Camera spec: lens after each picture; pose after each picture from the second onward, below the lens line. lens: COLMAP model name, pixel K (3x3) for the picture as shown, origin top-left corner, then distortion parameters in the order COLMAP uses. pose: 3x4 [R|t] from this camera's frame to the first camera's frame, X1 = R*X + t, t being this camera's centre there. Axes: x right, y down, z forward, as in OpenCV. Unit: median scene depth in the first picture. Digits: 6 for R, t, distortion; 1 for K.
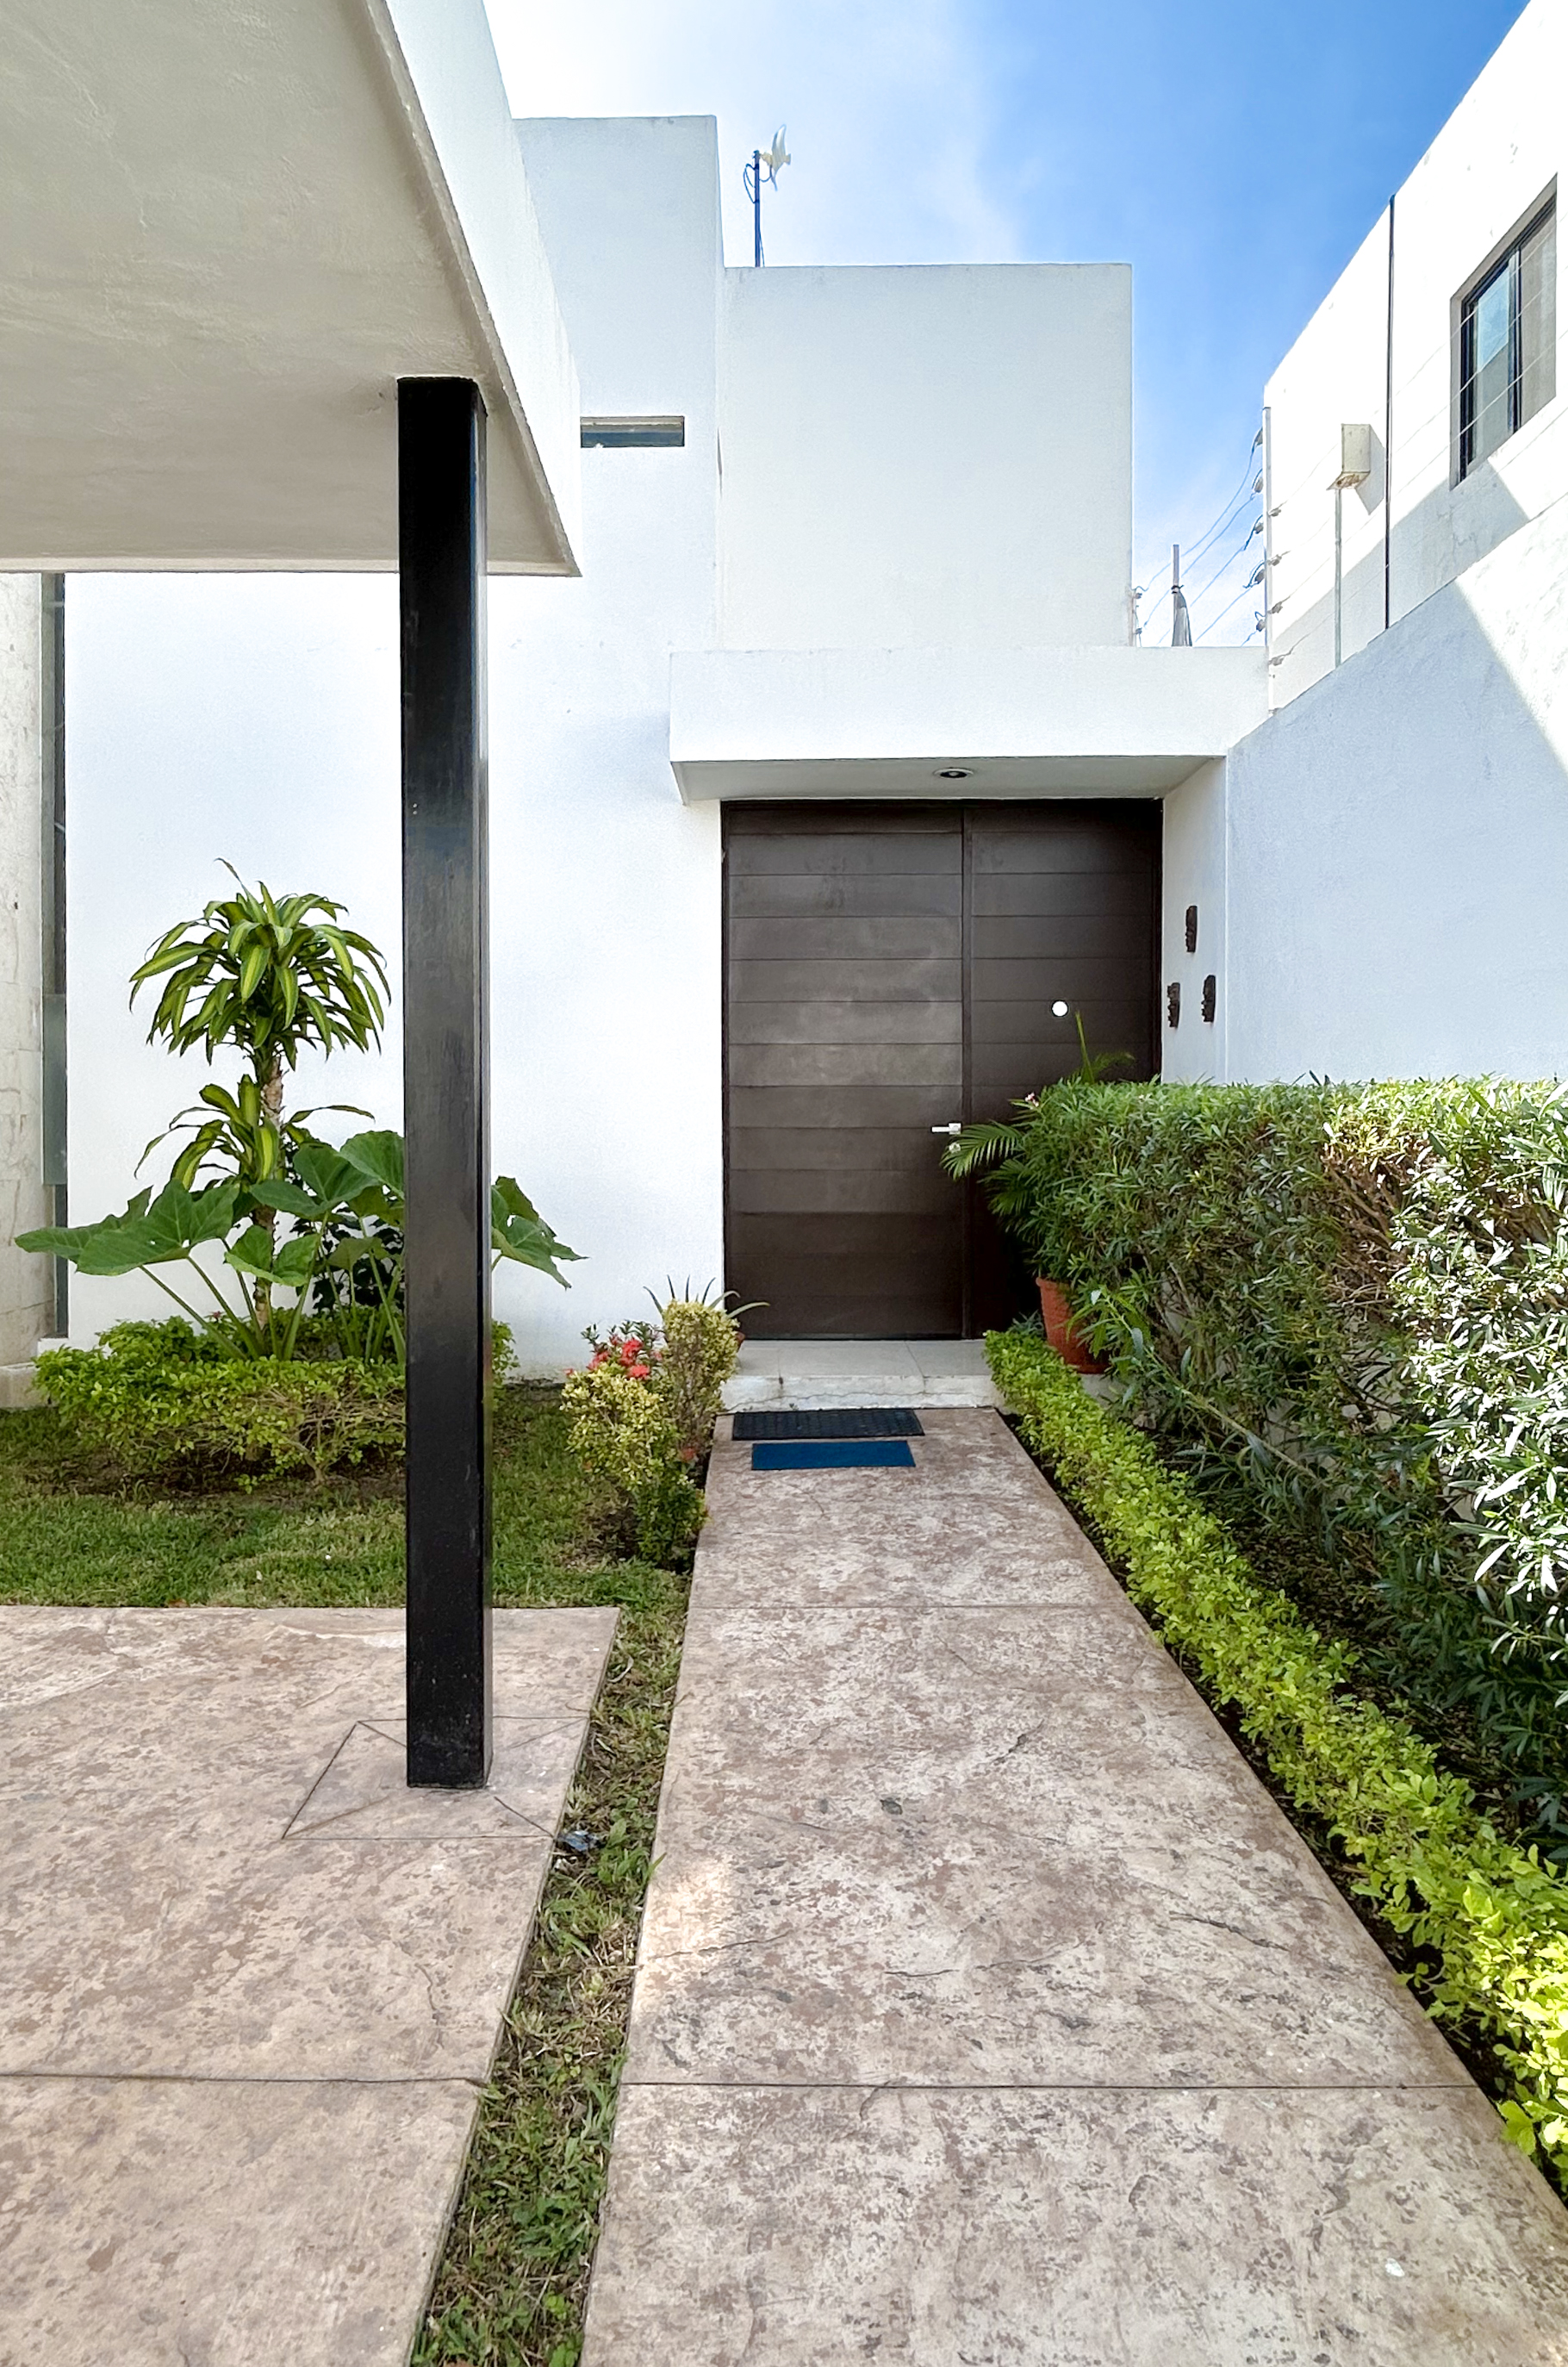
lens RADIAL K [[1406.5, 0, 727.5], [0, 1406.5, 1112.0], [0, 0, 1]] dist [-0.007125, 0.003225]
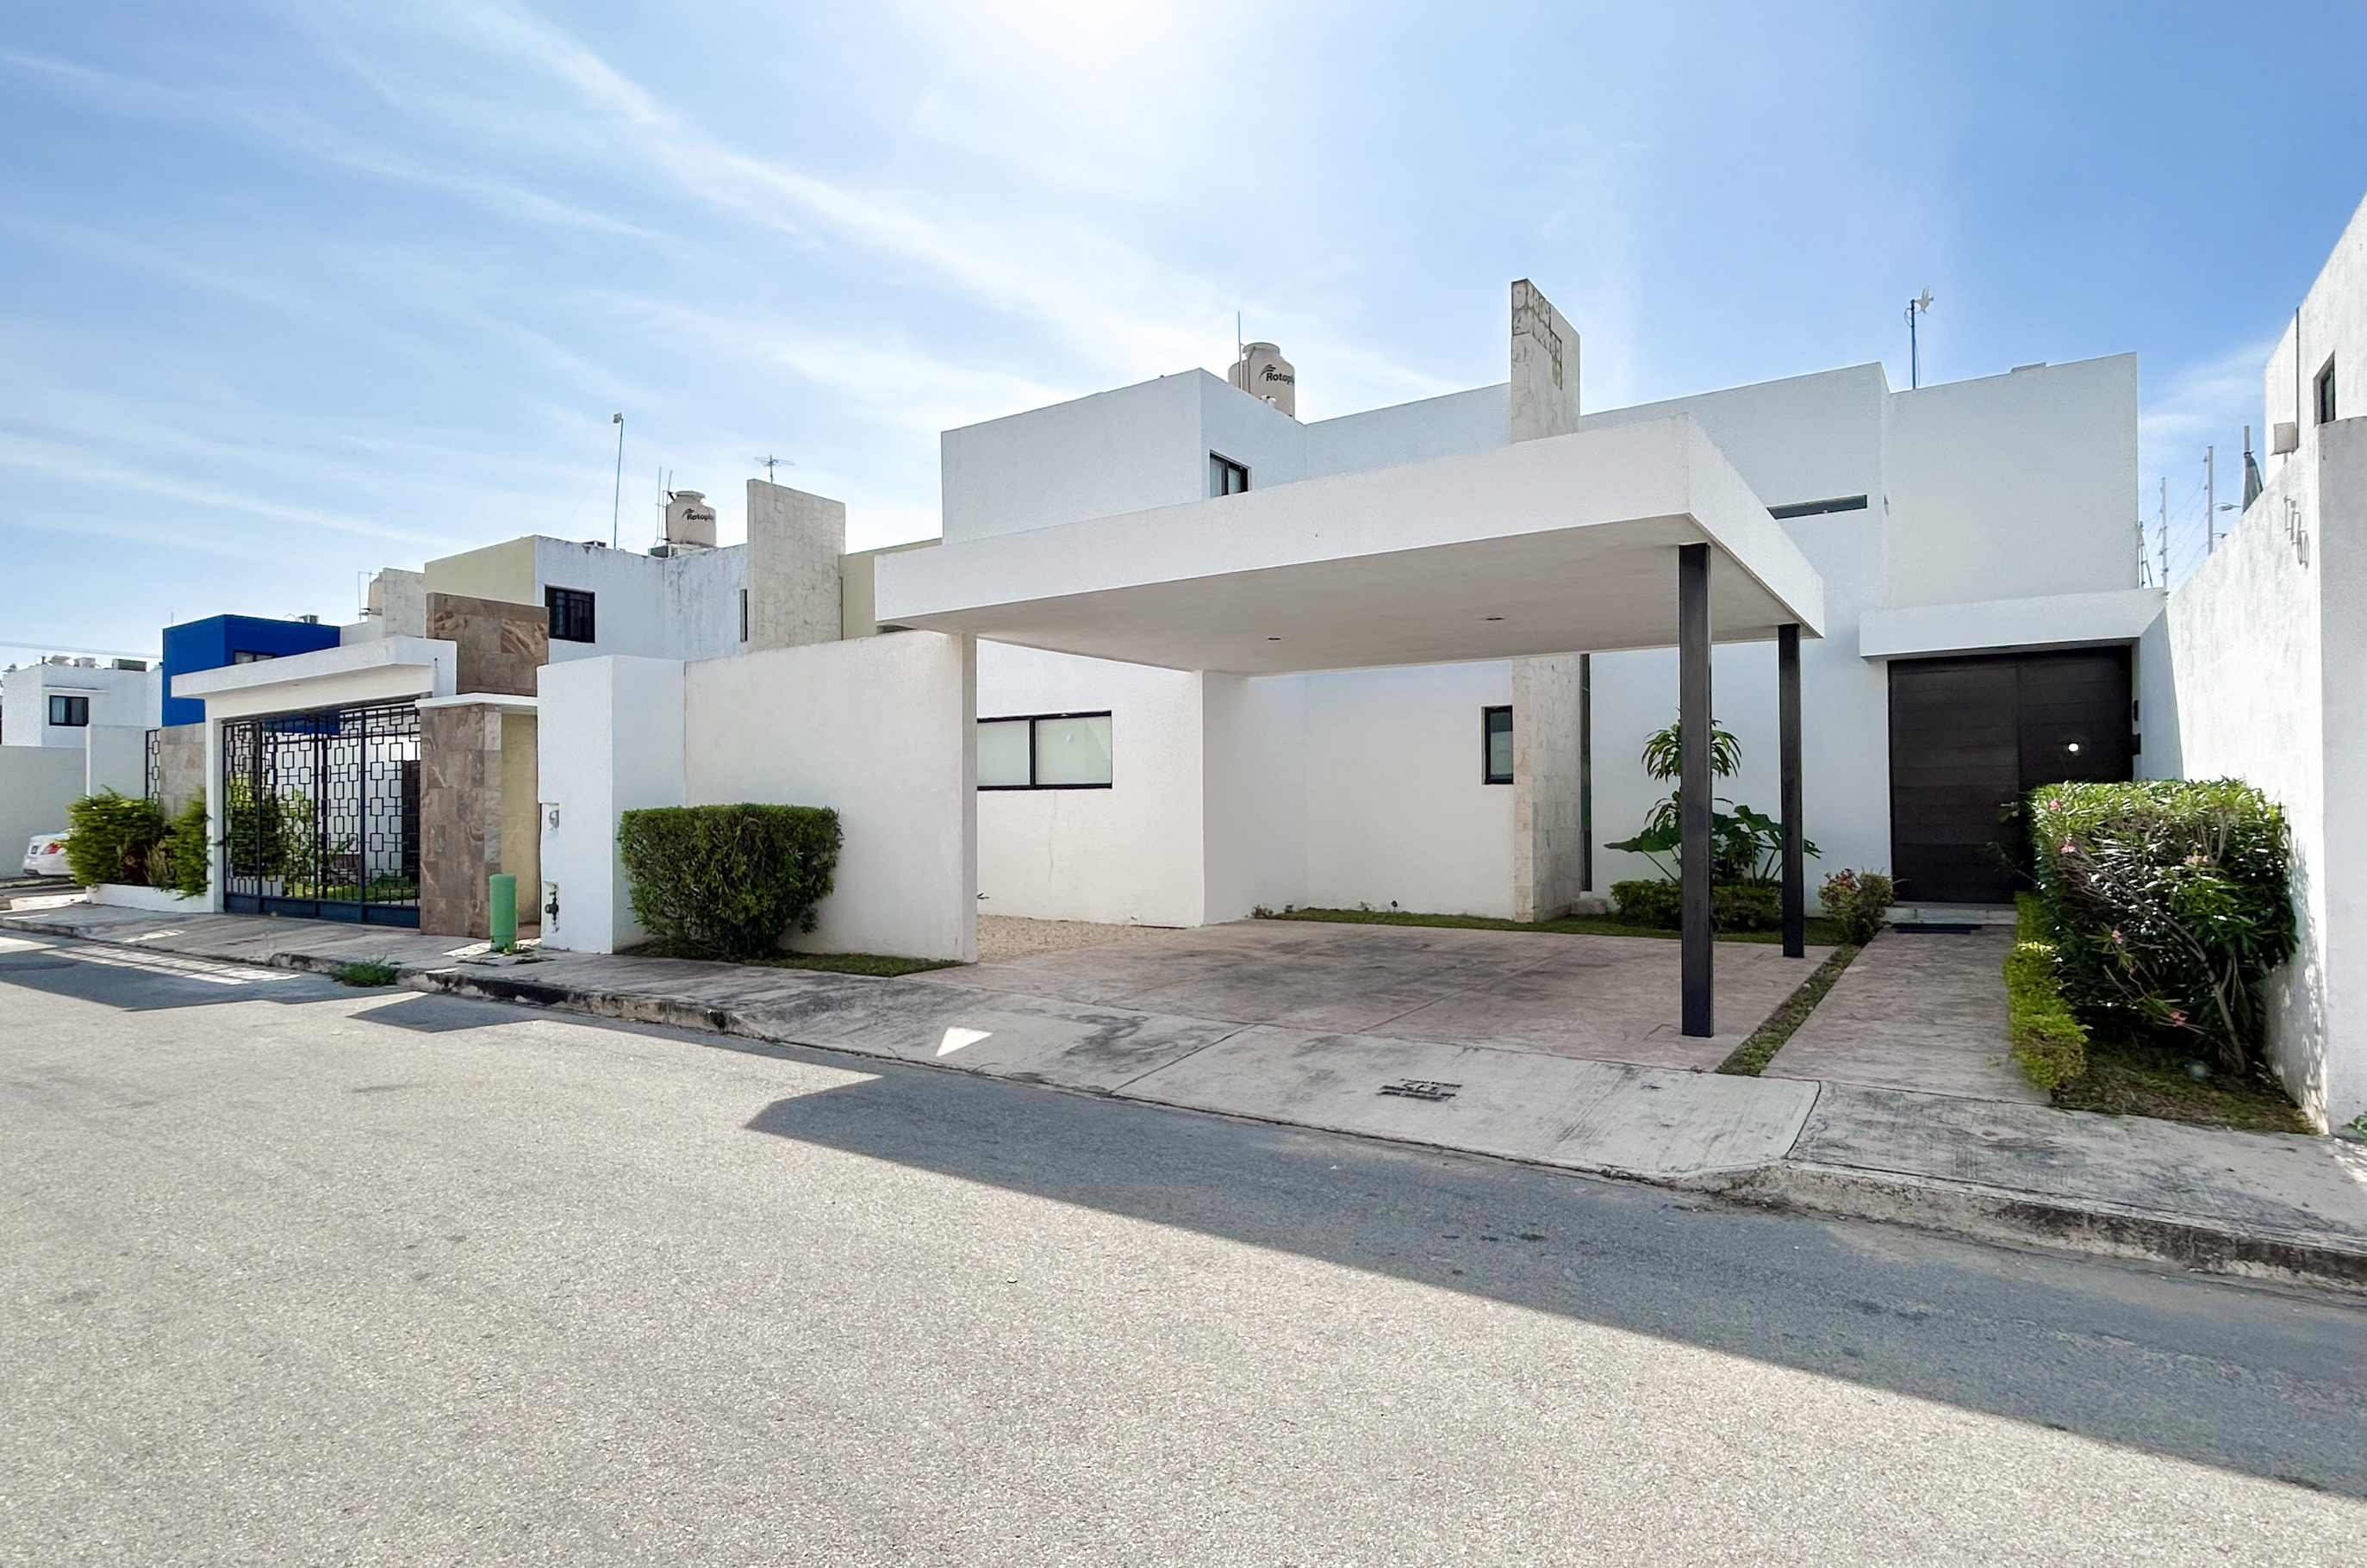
lens RADIAL K [[1215.9, 0, 1183.5], [0, 1215.9, 784.0], [0, 0, 1]] dist [0.001274, -0.000277]
pose [[0.842916, -0.018115, -0.537741, 0.181910], [0.006057, 0.999689, -0.024182, 0.034942], [0.538012, 0.017126, 0.842763, -2.525992]]
